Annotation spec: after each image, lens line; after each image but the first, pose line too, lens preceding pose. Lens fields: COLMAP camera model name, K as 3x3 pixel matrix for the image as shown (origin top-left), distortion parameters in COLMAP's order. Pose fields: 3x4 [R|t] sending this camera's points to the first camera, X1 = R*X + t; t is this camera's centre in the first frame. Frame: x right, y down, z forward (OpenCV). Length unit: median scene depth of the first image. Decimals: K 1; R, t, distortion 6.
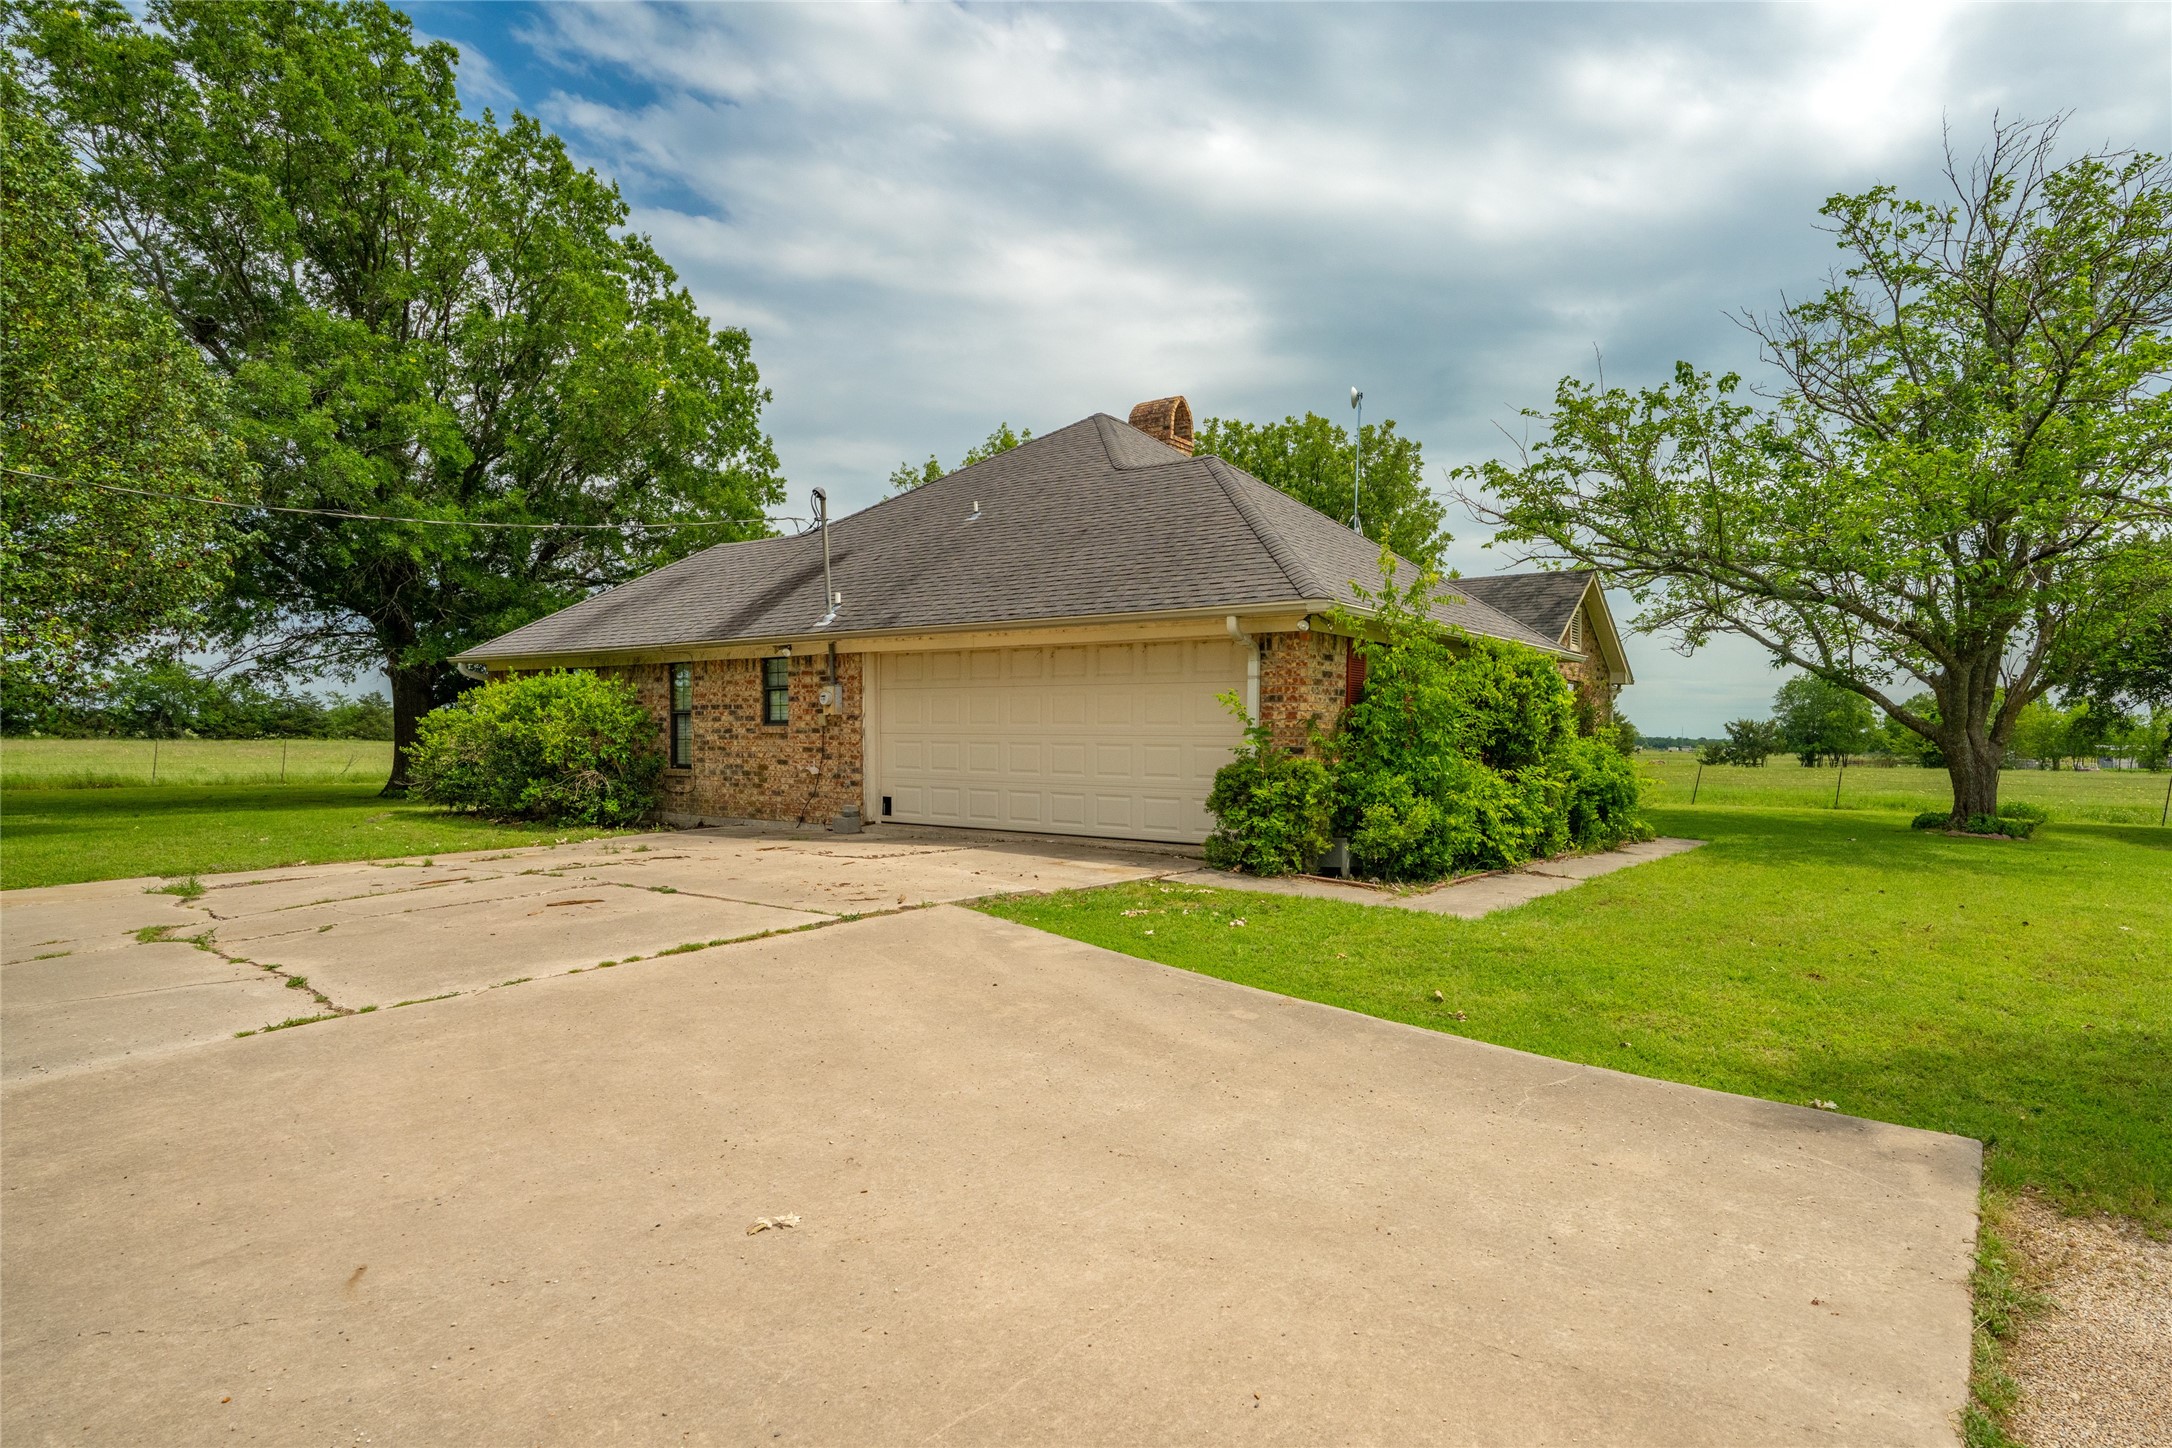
lens RADIAL K [[1030.4, 0, 1086.0], [0, 1030.4, 724.0], [0, 0, 1]] dist [-0.041630, 0.026374]
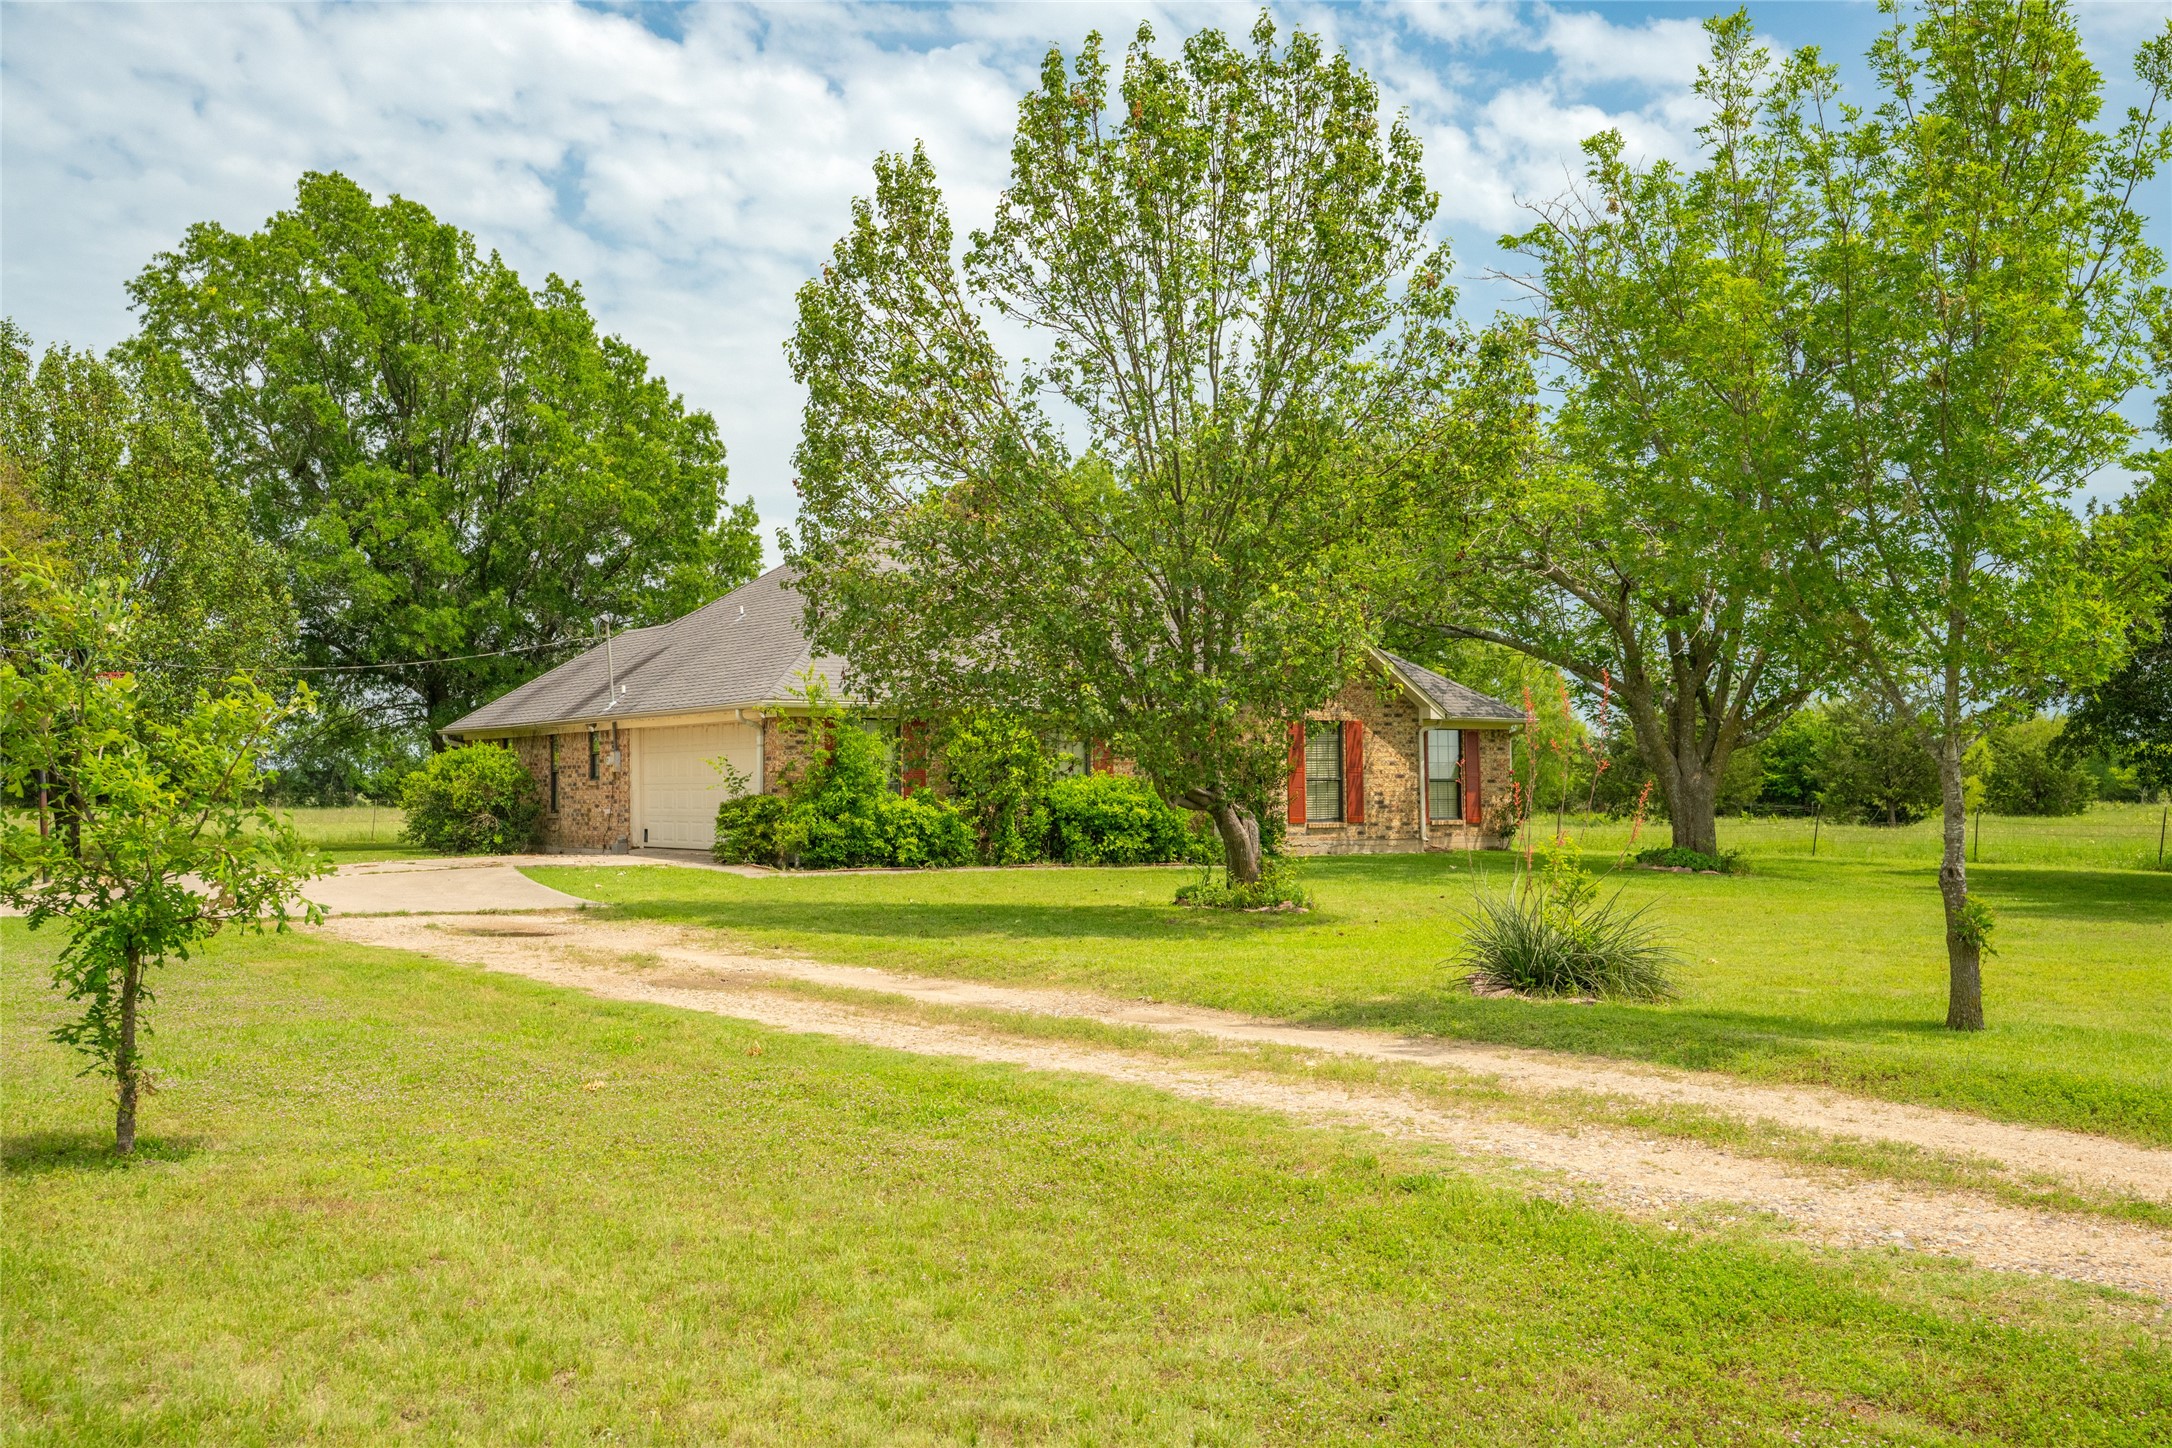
lens RADIAL K [[2120.9, 0, 1119.8], [0, 2120.9, 739.6], [0, 0, 1]] dist [0.004607, 0.253408]
pose [[0.909903, -0.027488, -0.413910, 1.603509], [0.024647, 0.999622, -0.012203, -0.000836], [0.414089, 0.000902, 0.910236, -1.386188]]
